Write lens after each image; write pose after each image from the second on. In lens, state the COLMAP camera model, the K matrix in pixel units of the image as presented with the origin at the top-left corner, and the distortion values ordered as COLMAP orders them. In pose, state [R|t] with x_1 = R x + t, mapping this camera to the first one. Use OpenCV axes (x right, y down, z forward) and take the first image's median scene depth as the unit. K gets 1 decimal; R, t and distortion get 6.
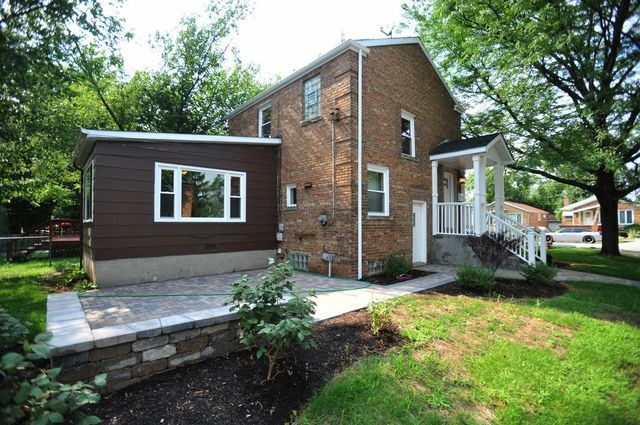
lens RADIAL K [[307.5, 0, 323.2], [0, 307.5, 214.7], [0, 0, 1]] dist [0.000610, 0.000520]
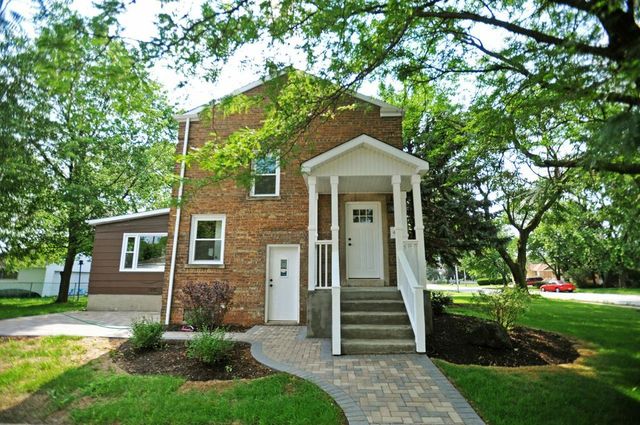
lens RADIAL K [[307.5, 0, 323.2], [0, 307.5, 214.7], [0, 0, 1]] dist [0.000610, 0.000520]
pose [[0.683576, -0.136121, -0.717074, 1.244908], [0.015156, 0.984891, -0.172512, 0.023885], [0.729722, 0.107058, 0.675311, 0.636796]]
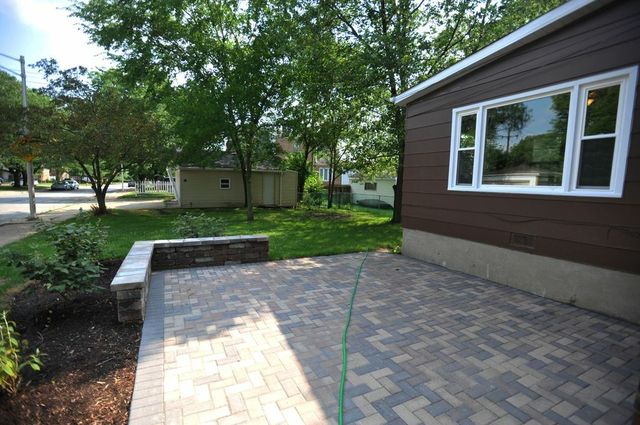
lens RADIAL K [[307.5, 0, 323.2], [0, 307.5, 214.7], [0, 0, 1]] dist [0.000610, 0.000520]
pose [[-0.225542, 0.093902, -0.969698, 0.249204], [-0.003133, 0.995269, 0.097107, 0.009888], [0.974228, 0.024939, -0.224181, 0.827901]]
